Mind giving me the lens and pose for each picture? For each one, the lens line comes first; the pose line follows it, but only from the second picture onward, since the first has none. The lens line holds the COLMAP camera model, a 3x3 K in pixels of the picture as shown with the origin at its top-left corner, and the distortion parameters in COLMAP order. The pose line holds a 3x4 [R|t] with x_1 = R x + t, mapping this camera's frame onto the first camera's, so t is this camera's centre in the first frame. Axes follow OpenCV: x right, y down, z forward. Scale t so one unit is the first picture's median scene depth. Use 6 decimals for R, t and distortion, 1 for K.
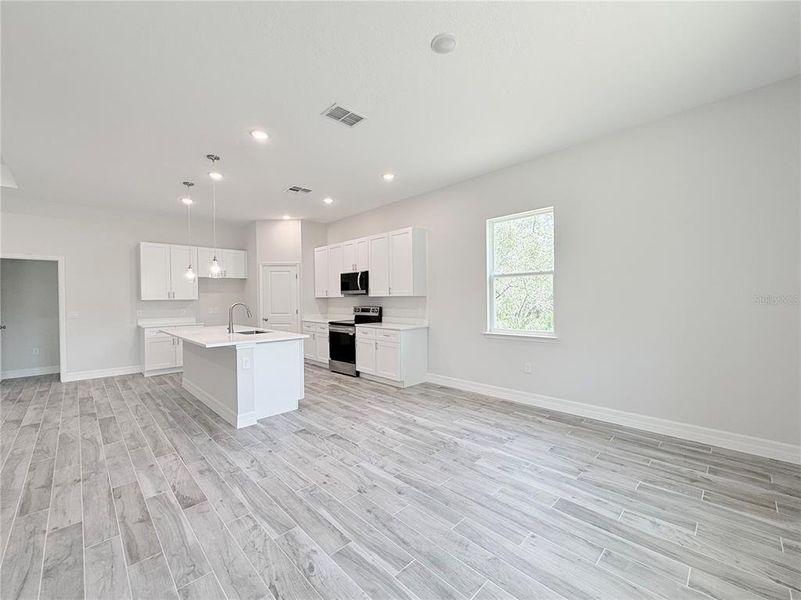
lens RADIAL K [[346.4, 0, 414.4], [0, 346.4, 300.2], [0, 0, 1]] dist [0.000118, 0.000035]
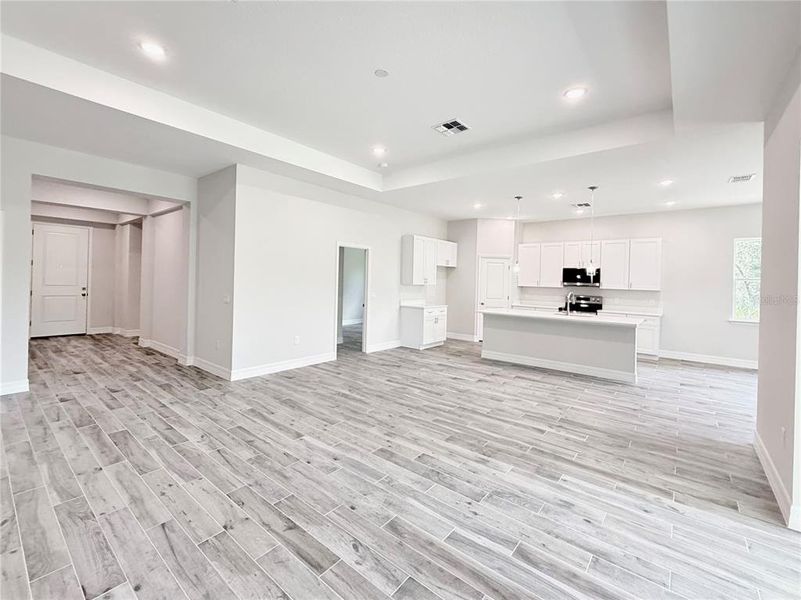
lens RADIAL K [[348.8, 0, 397.5], [0, 348.8, 279.6], [0, 0, 1]] dist [-0.001430, -0.000046]
pose [[0.992683, 0.038531, 0.114440, -0.946513], [-0.037911, 0.999252, -0.007588, -0.005181], [-0.114647, 0.003194, 0.993401, -0.166235]]
